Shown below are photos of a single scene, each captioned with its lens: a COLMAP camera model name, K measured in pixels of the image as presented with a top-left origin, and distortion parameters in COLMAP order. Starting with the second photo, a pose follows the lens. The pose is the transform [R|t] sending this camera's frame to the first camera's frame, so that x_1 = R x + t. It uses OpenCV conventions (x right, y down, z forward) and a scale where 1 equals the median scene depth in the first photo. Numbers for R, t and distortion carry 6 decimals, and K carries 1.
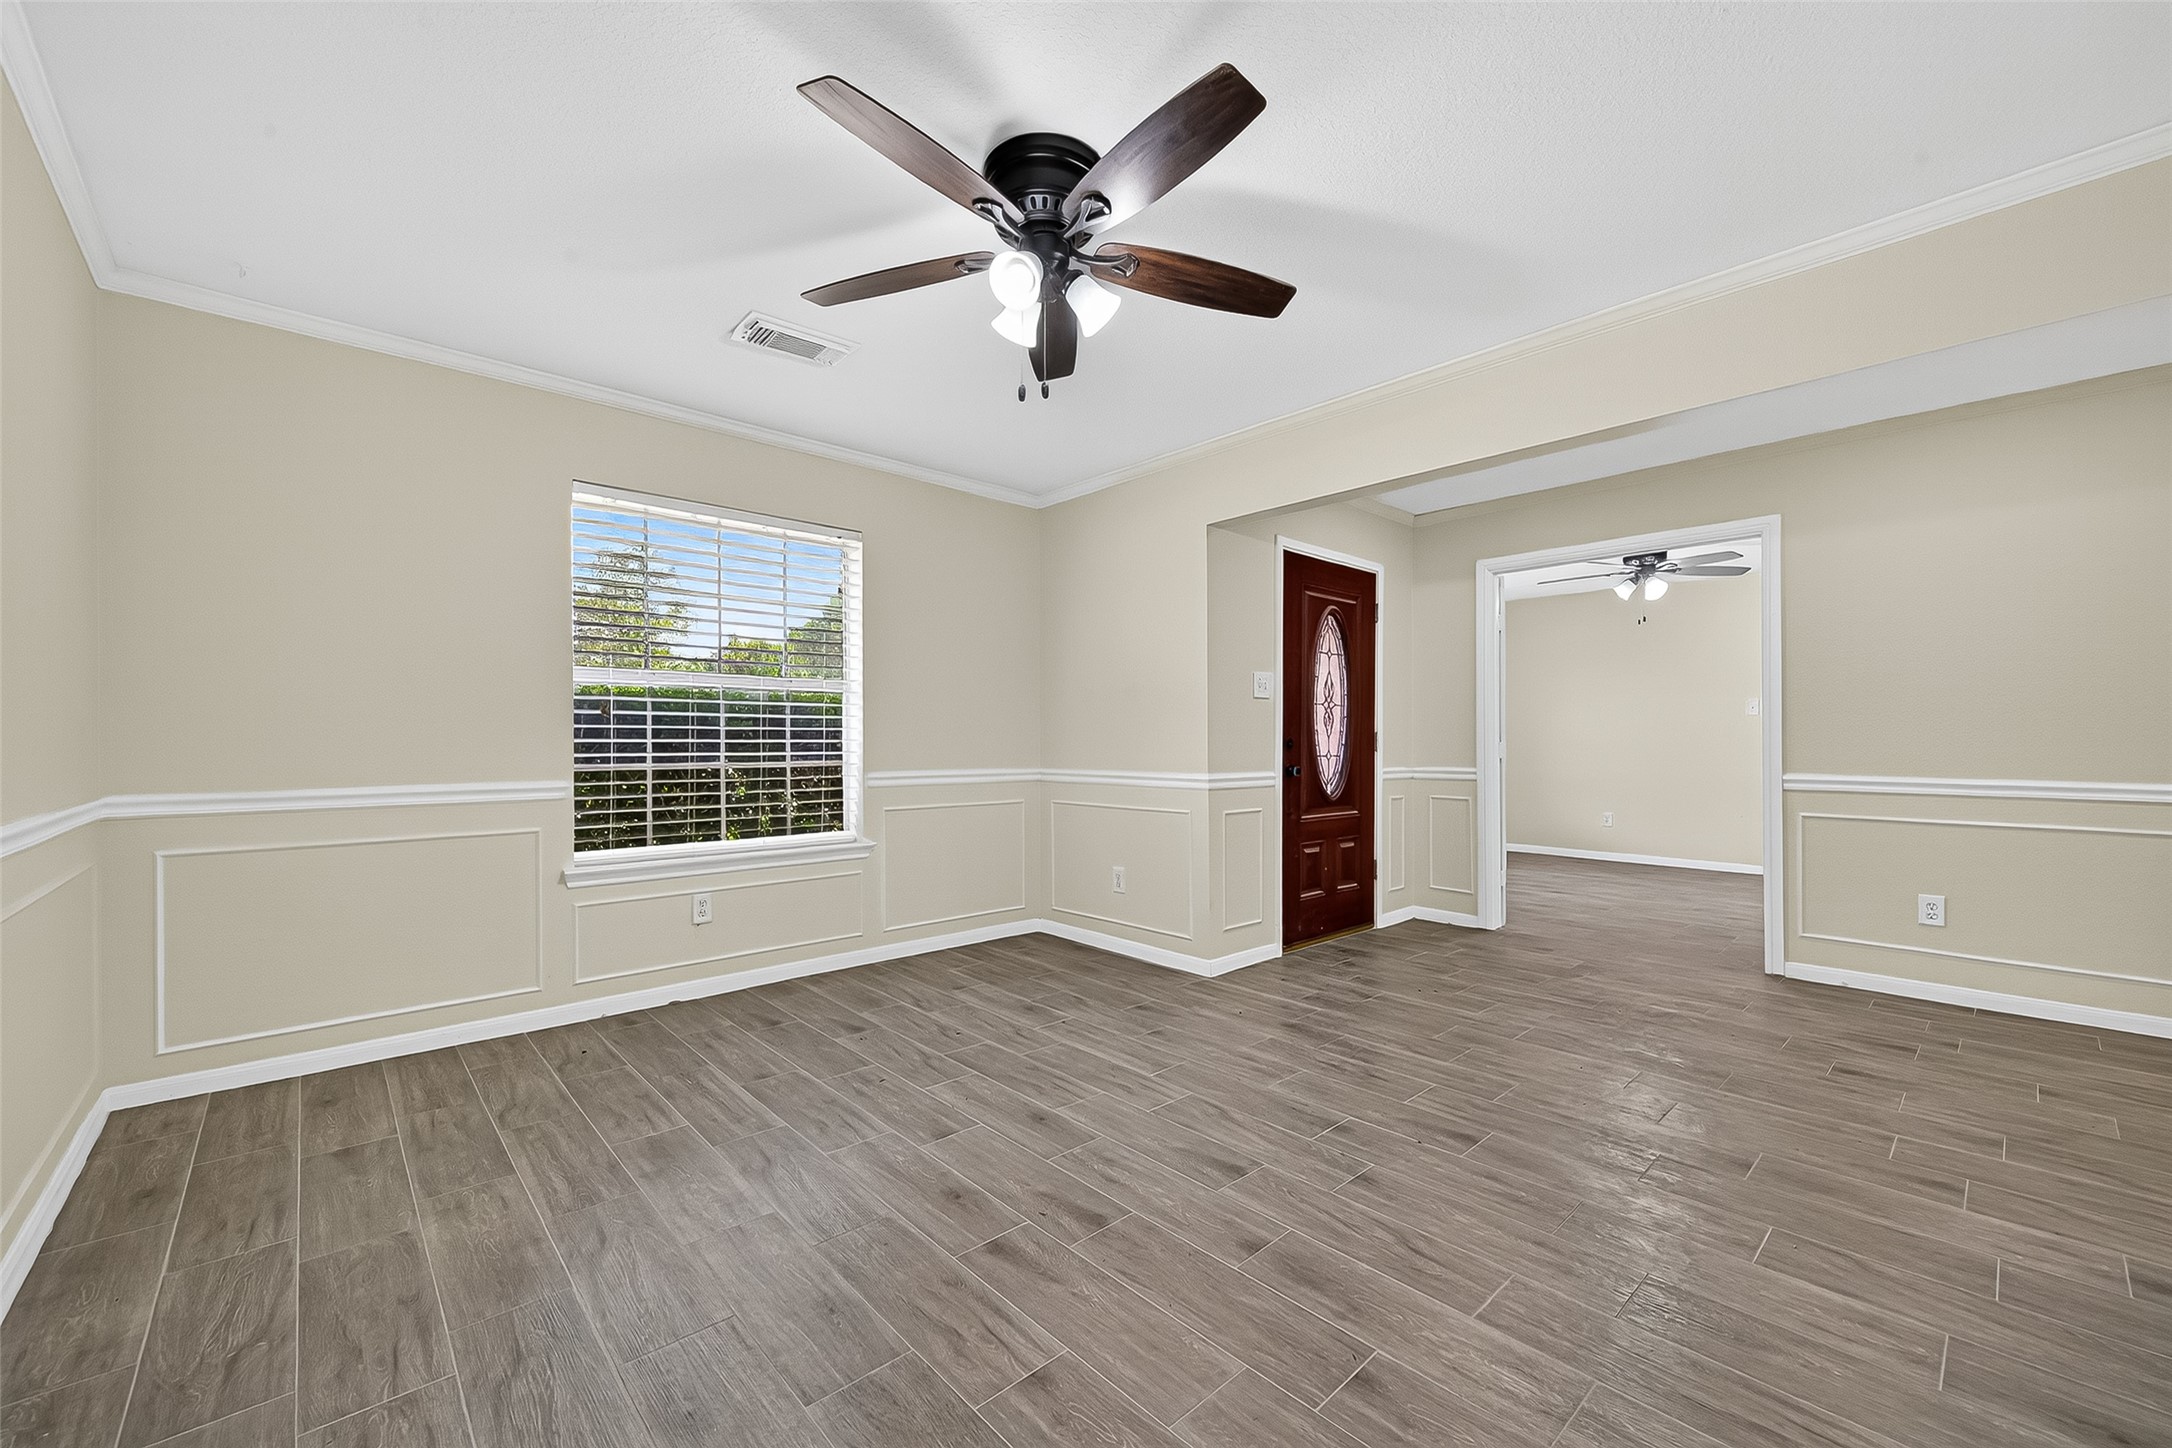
lens RADIAL K [[860.5, 0, 1102.8], [0, 860.5, 724.8], [0, 0, 1]] dist [0.005148, -0.001123]
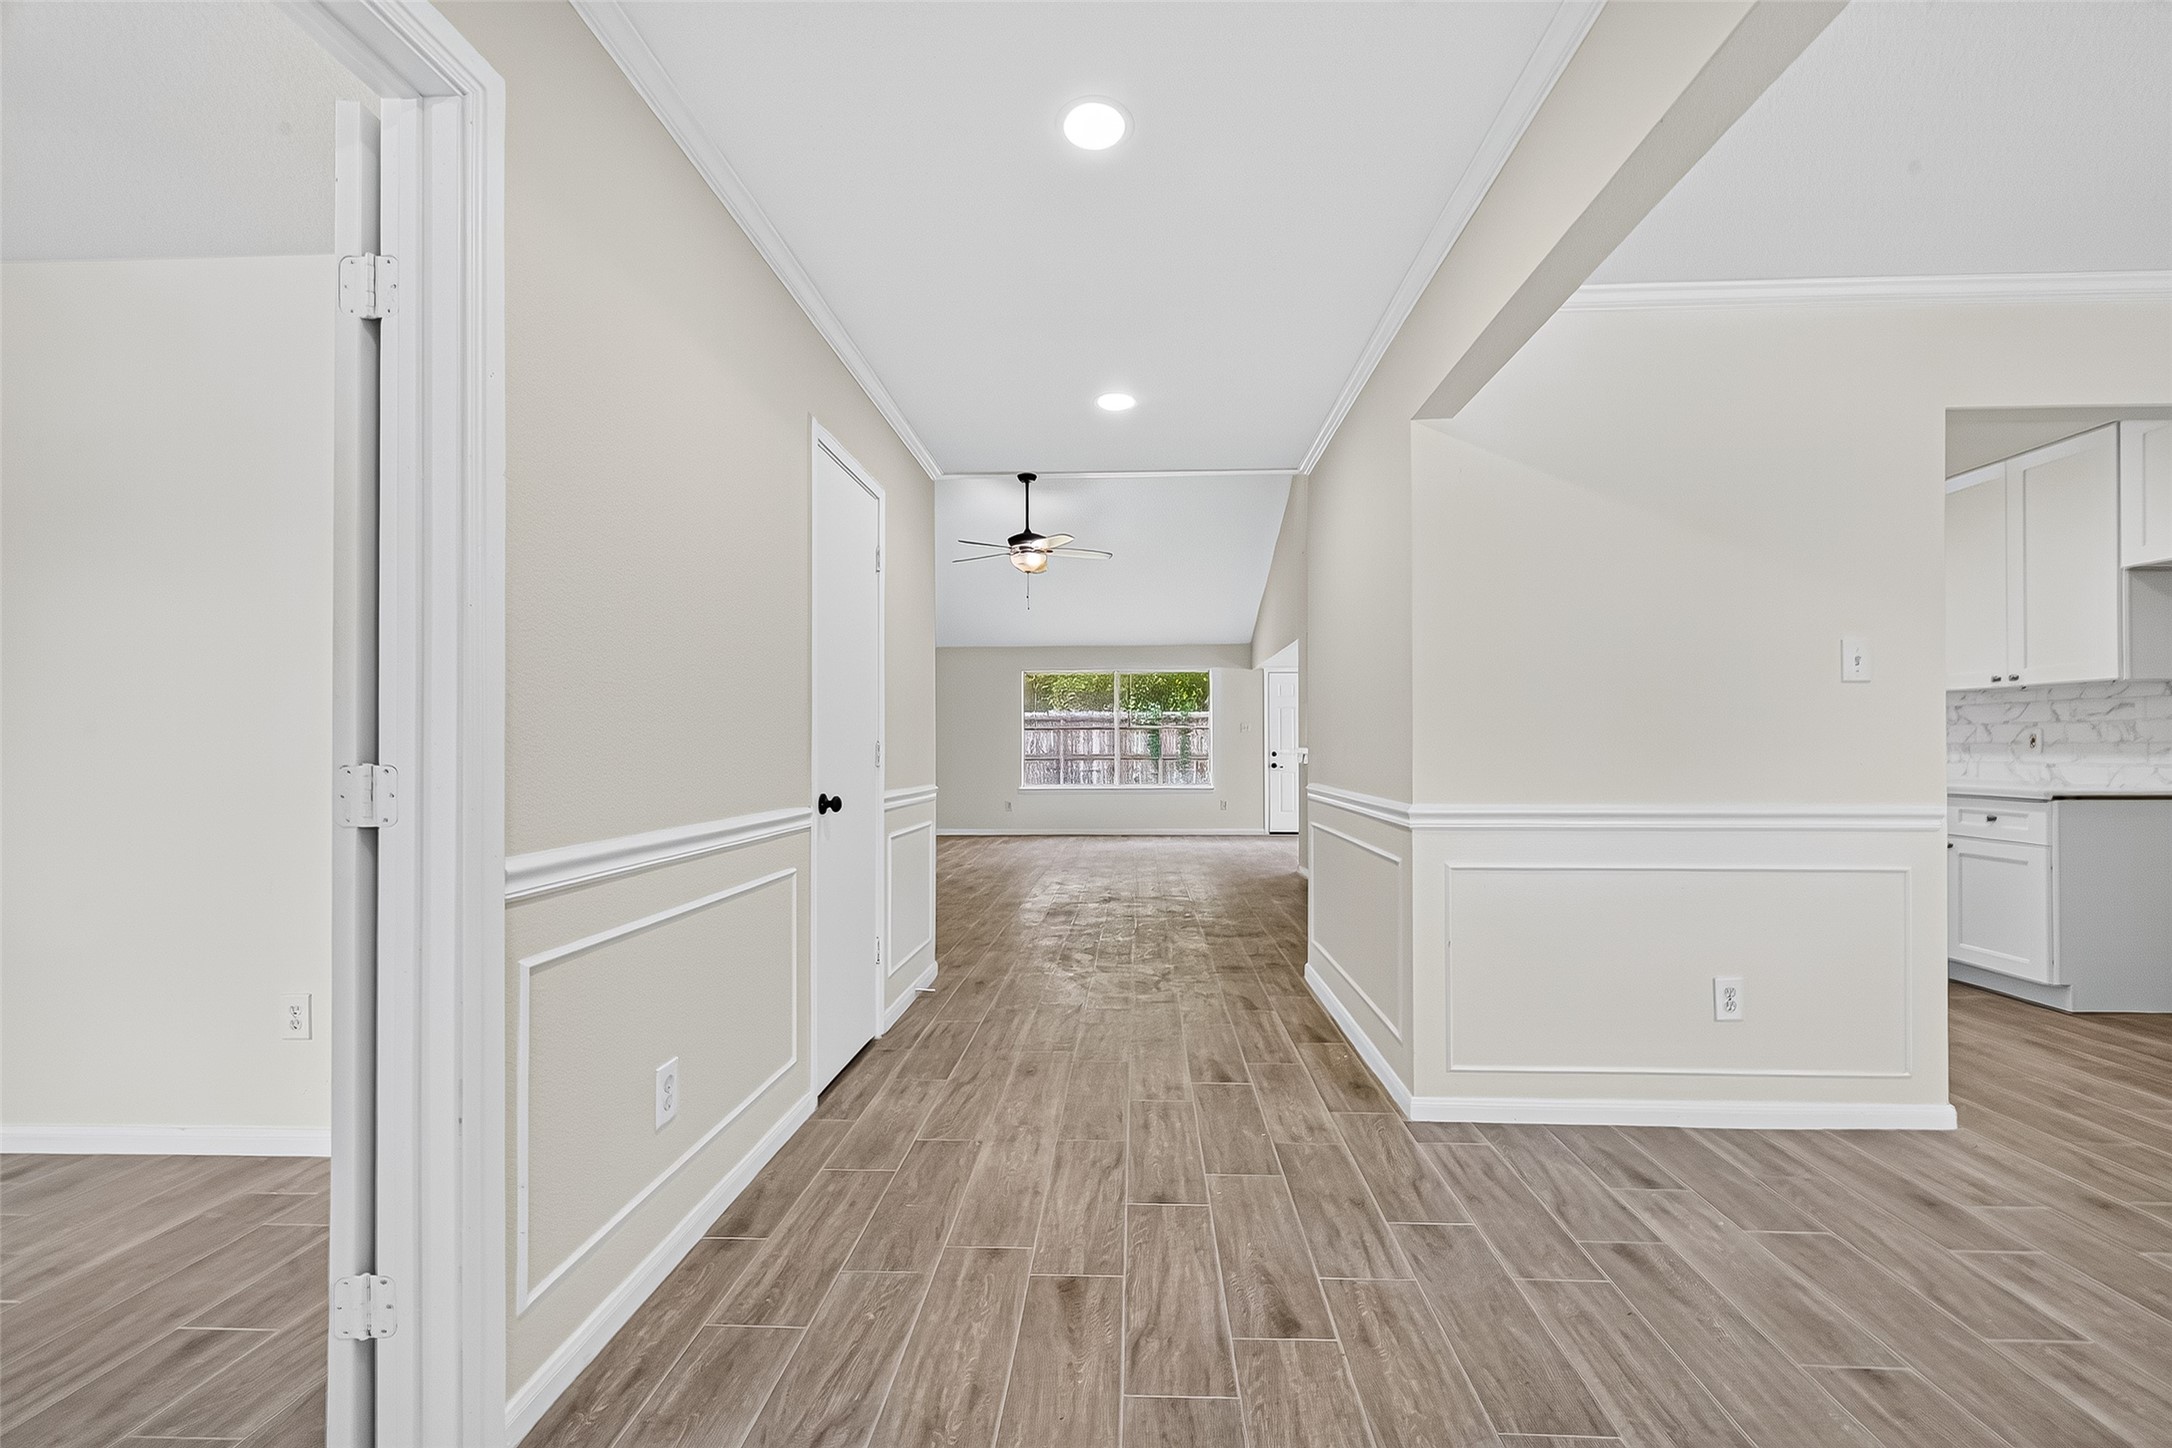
lens RADIAL K [[860.5, 0, 1133.6], [0, 860.5, 738.8], [0, 0, 1]] dist [0.005148, -0.001123]
pose [[-0.714919, 0.006459, 0.699177, 0.430284], [-0.010080, 0.999758, -0.019542, 0.015945], [-0.699135, -0.021019, -0.714681, 1.216254]]
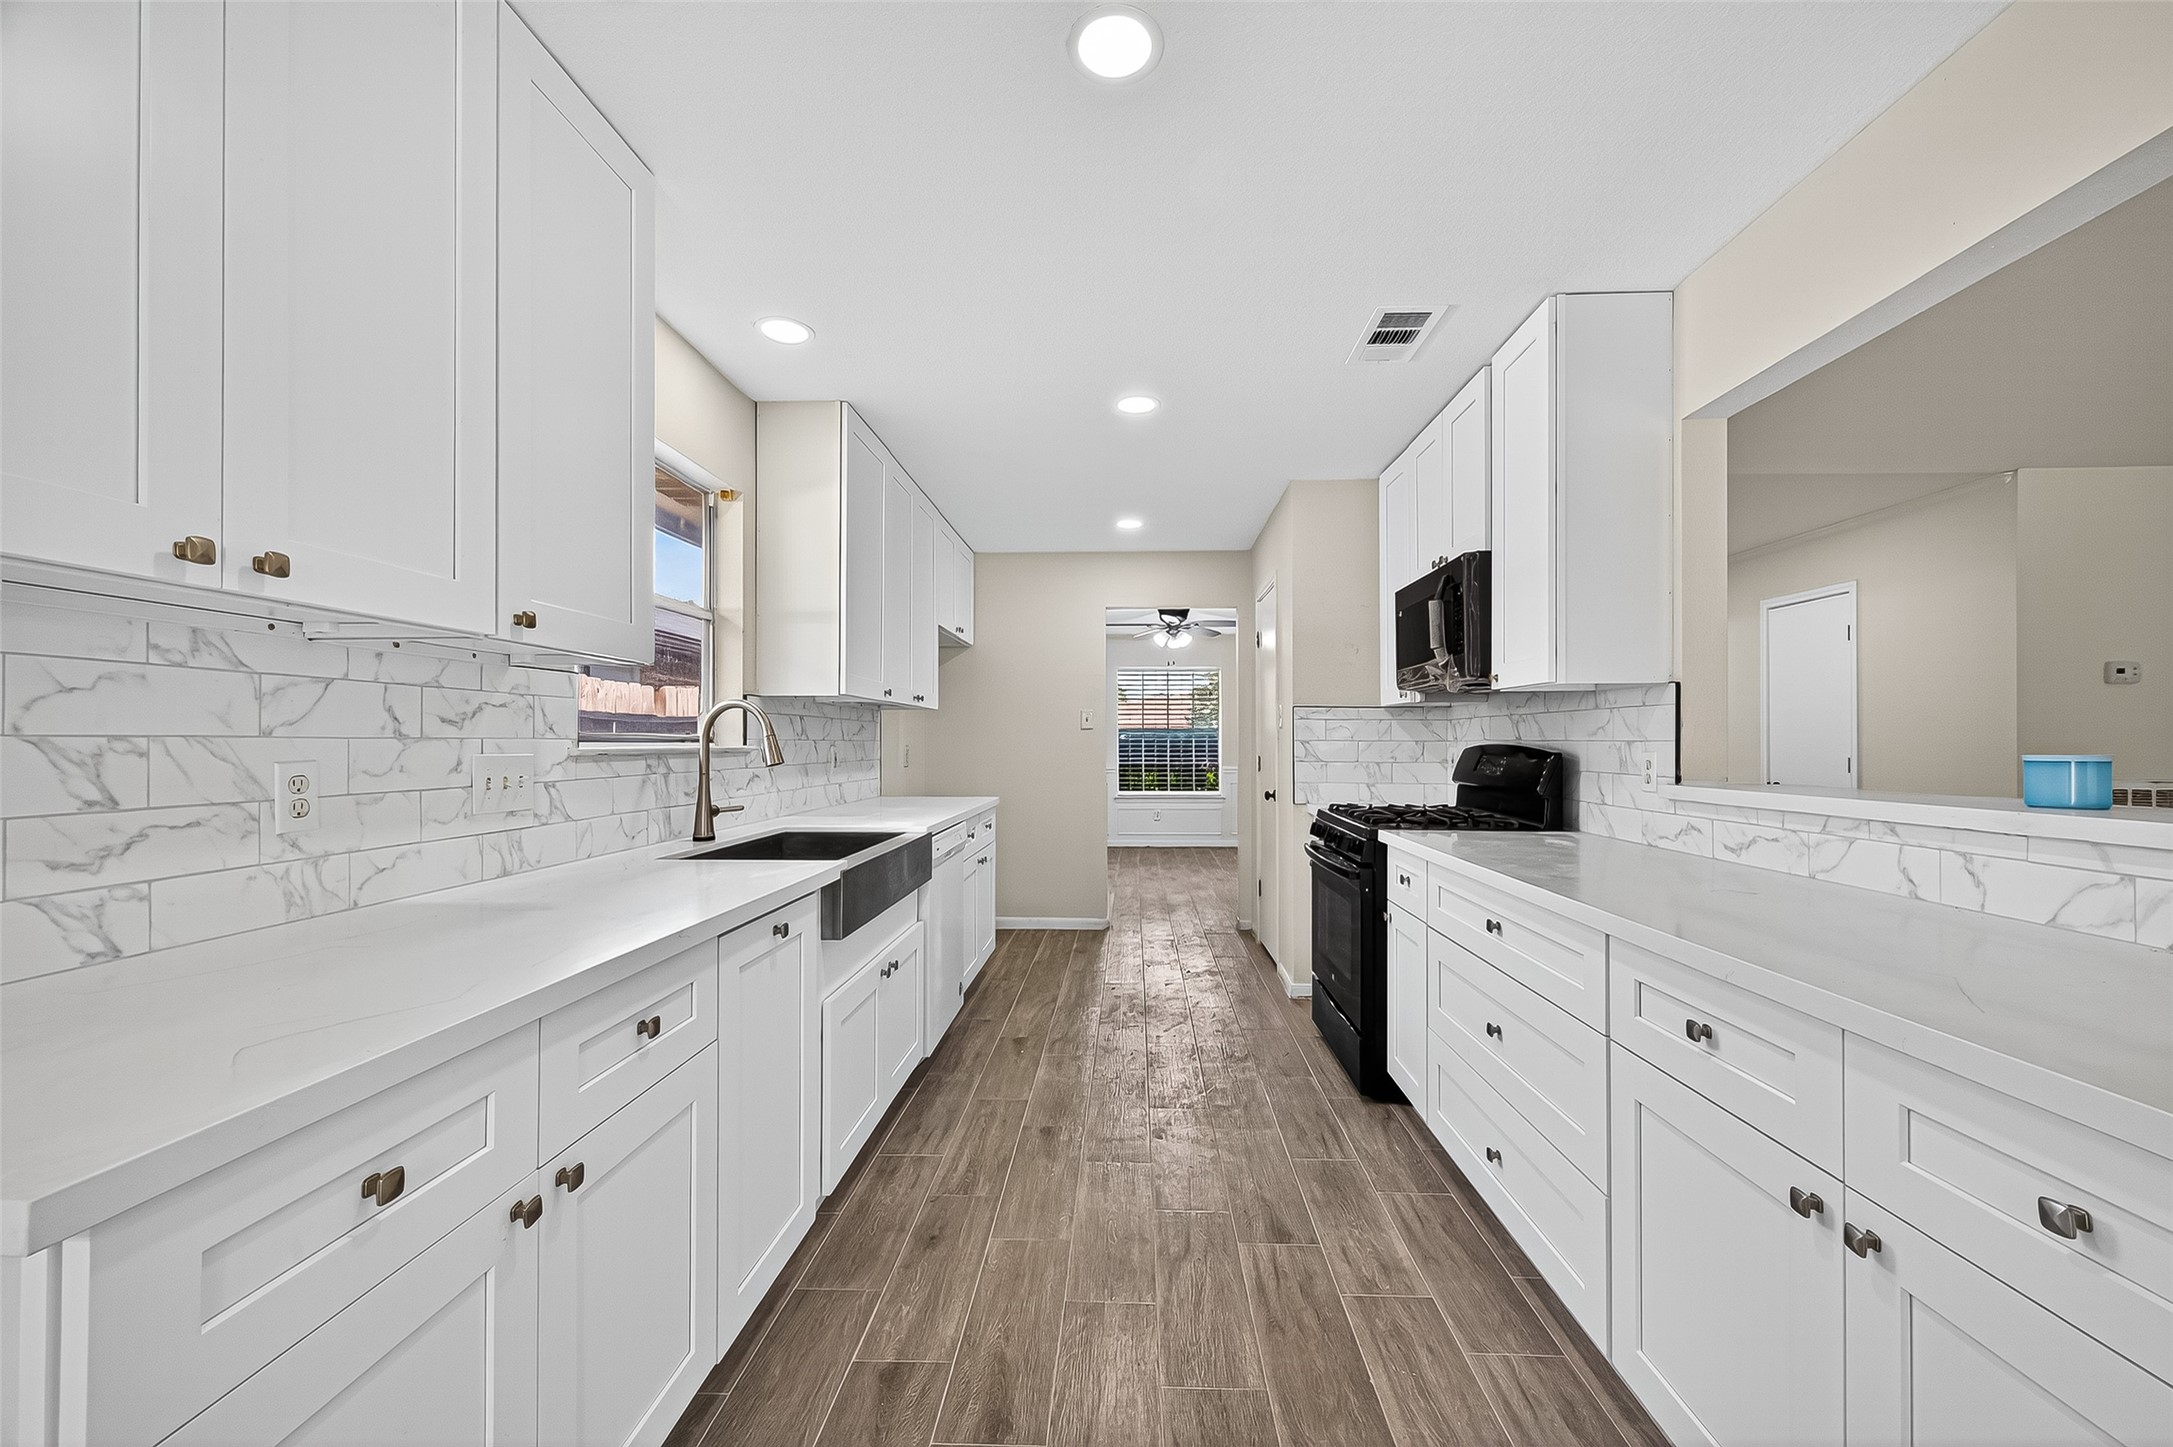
lens RADIAL K [[860.9, 0, 1092.1], [0, 860.9, 739.5], [0, 0, 1]] dist [0.005148, -0.001123]
pose [[0.693288, -0.003349, -0.720653, 1.454969], [0.010973, 0.999922, 0.005909, -0.048217], [0.720577, -0.012004, 0.693271, -1.125636]]
